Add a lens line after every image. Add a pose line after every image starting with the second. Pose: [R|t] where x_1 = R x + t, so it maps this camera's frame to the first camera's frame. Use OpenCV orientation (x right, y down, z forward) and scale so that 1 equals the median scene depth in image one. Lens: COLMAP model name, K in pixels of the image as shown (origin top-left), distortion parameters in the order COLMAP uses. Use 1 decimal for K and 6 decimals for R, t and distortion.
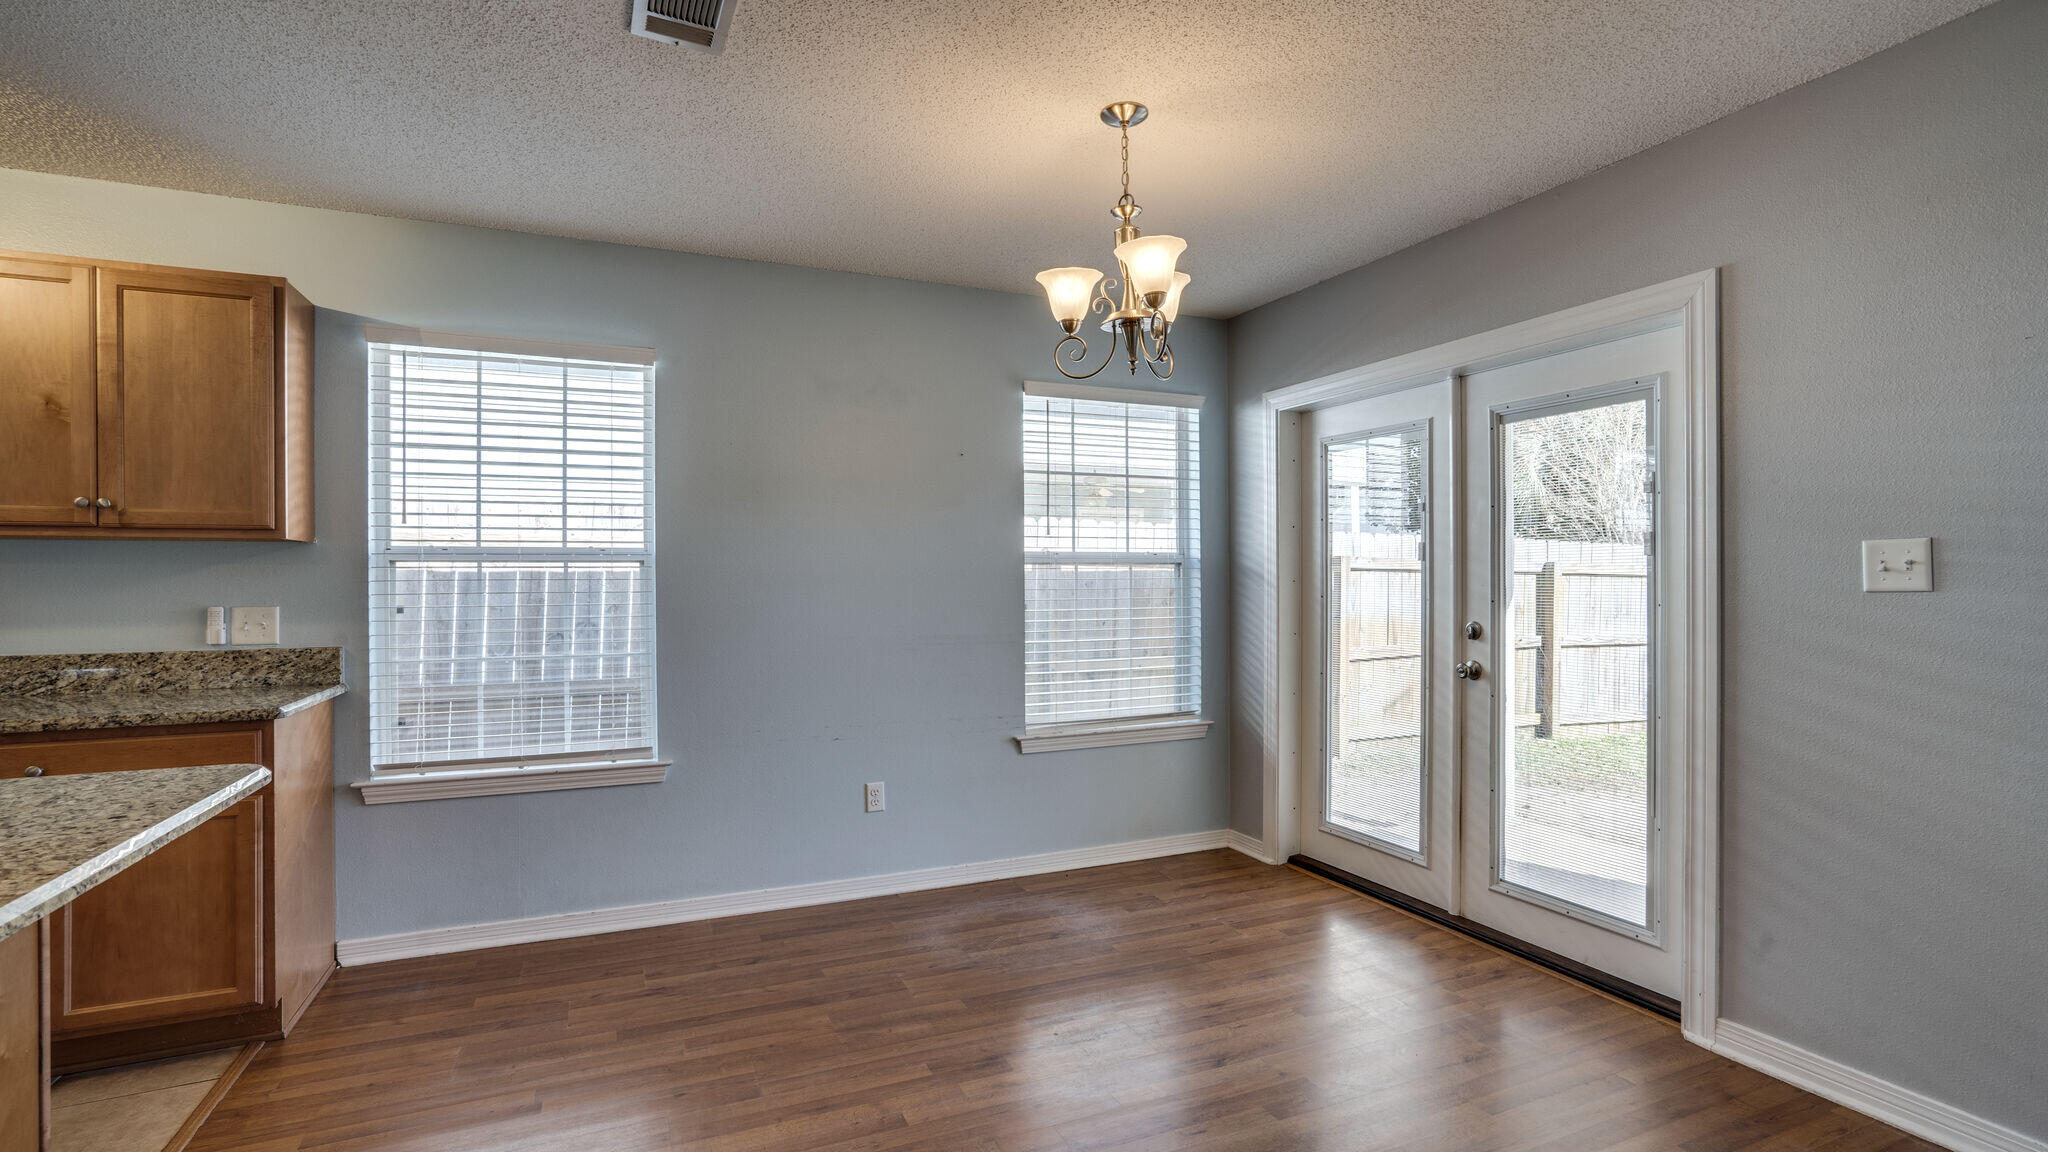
lens RADIAL K [[946.4, 0, 1024.0], [0, 946.4, 576.0], [0, 0, 1]] dist [-0.056532, 0.028580]
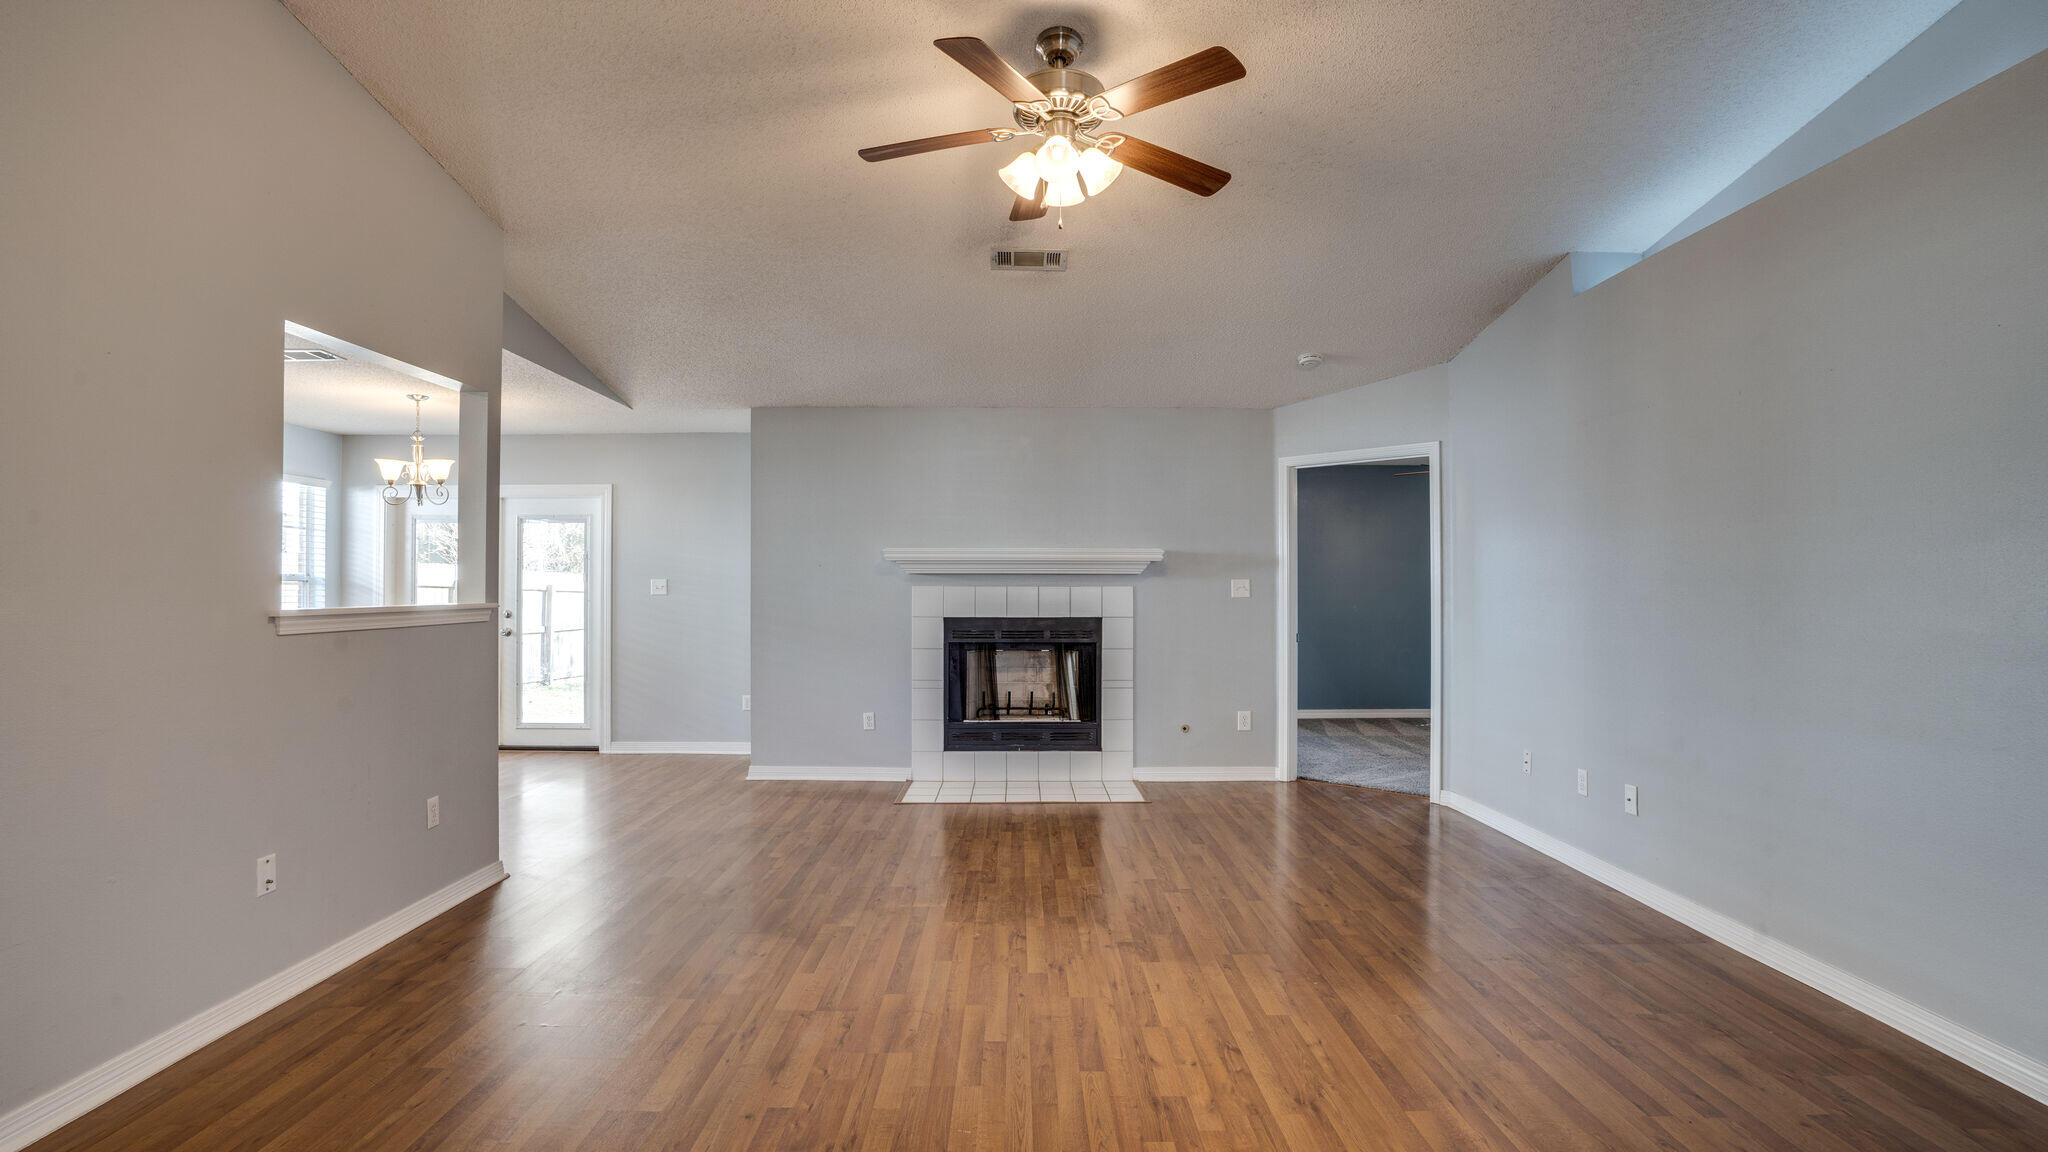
lens RADIAL K [[946.4, 0, 1024.0], [0, 946.4, 576.0], [0, 0, 1]] dist [-0.056532, 0.028580]
pose [[0.404223, 0.016425, 0.914513, -1.075039], [-0.001649, 0.999850, -0.017229, 0.003617], [-0.914659, 0.005456, 0.404189, -1.042092]]
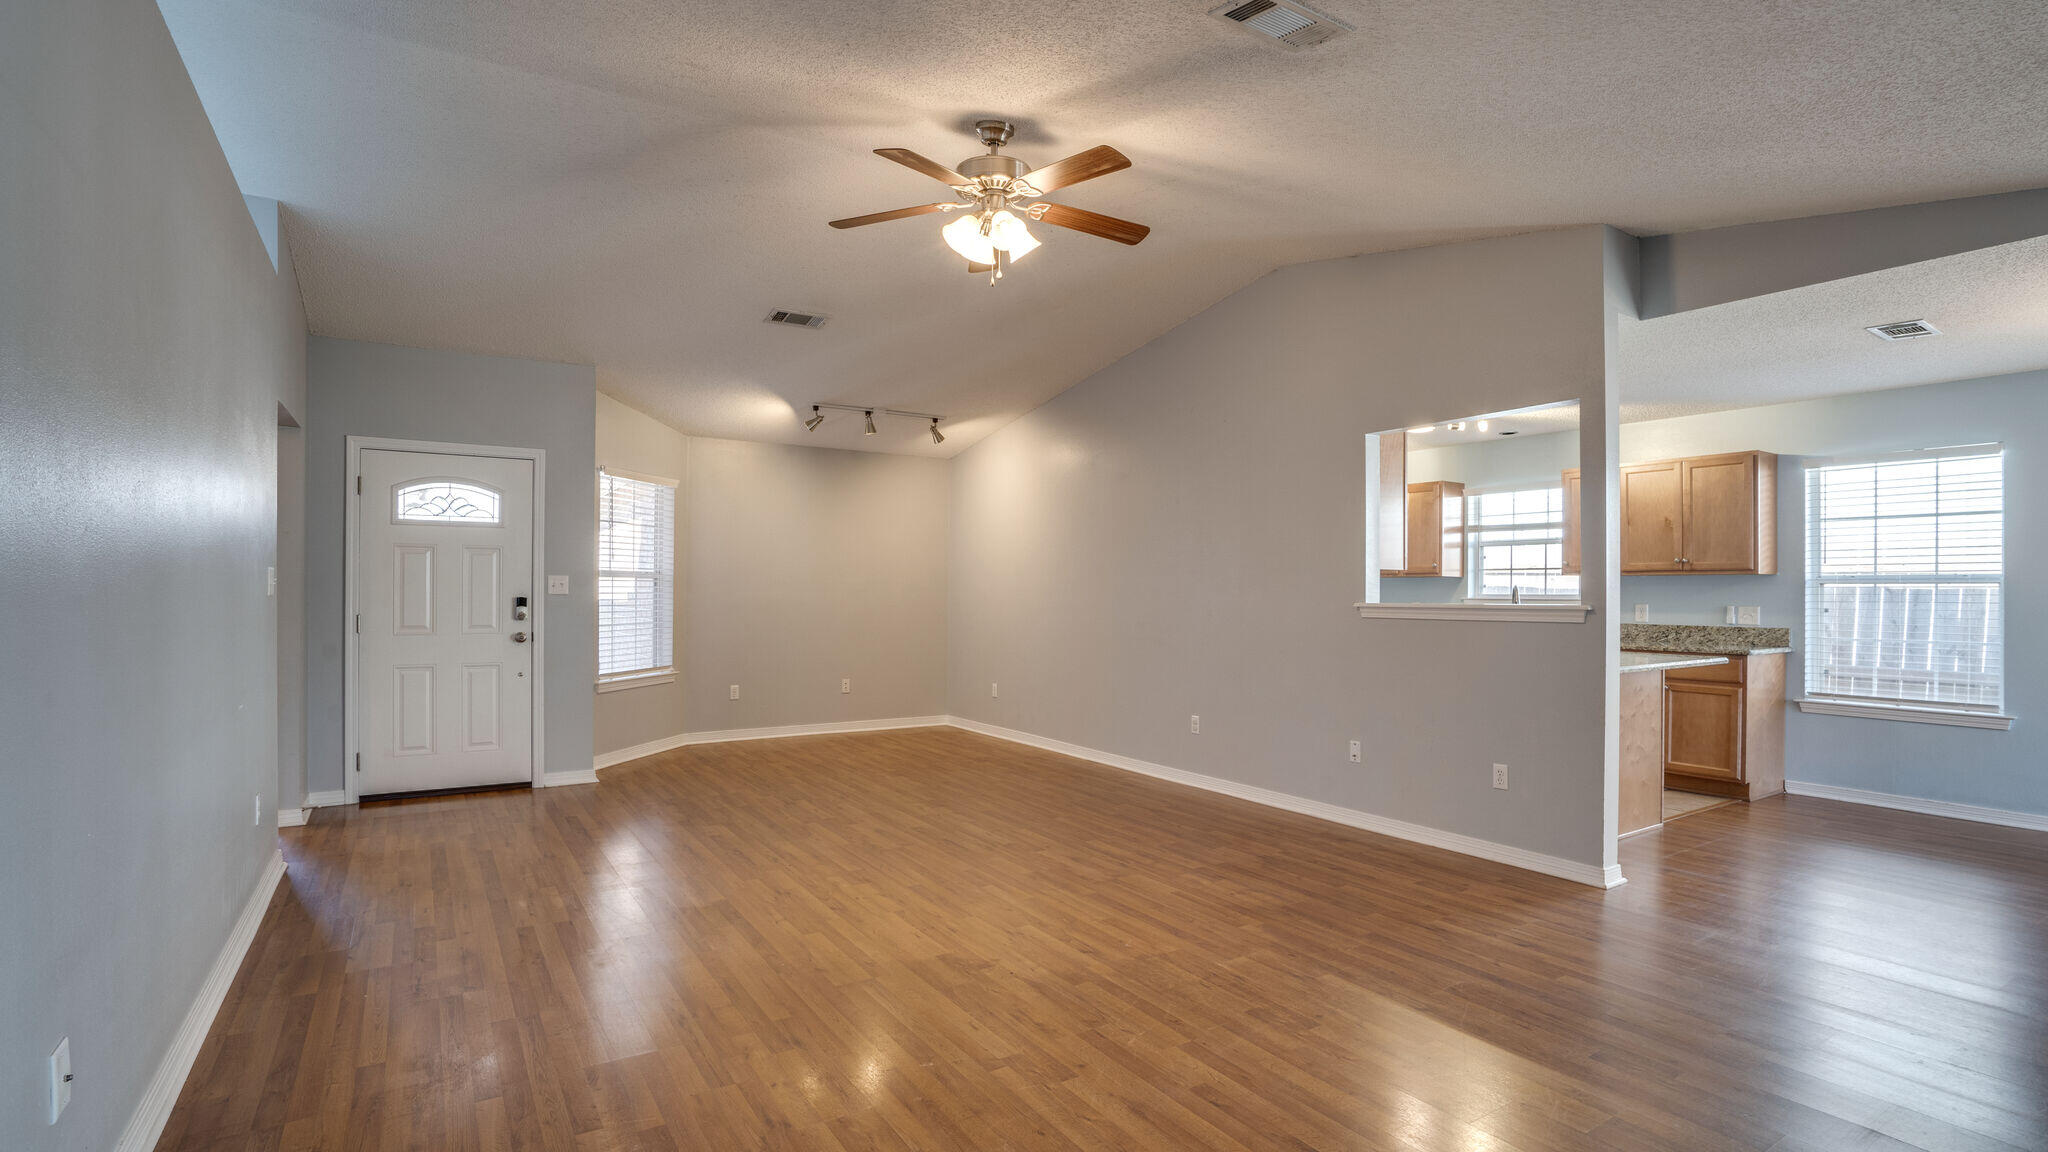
lens RADIAL K [[949.4, 0, 997.5], [0, 949.4, 599.1], [0, 0, 1]] dist [-0.029464, 0.000759]
pose [[0.127798, 0.008826, -0.991761, 0.910618], [-0.003370, 0.999958, 0.008464, 0.004303], [0.991795, 0.002260, 0.127822, -0.833488]]
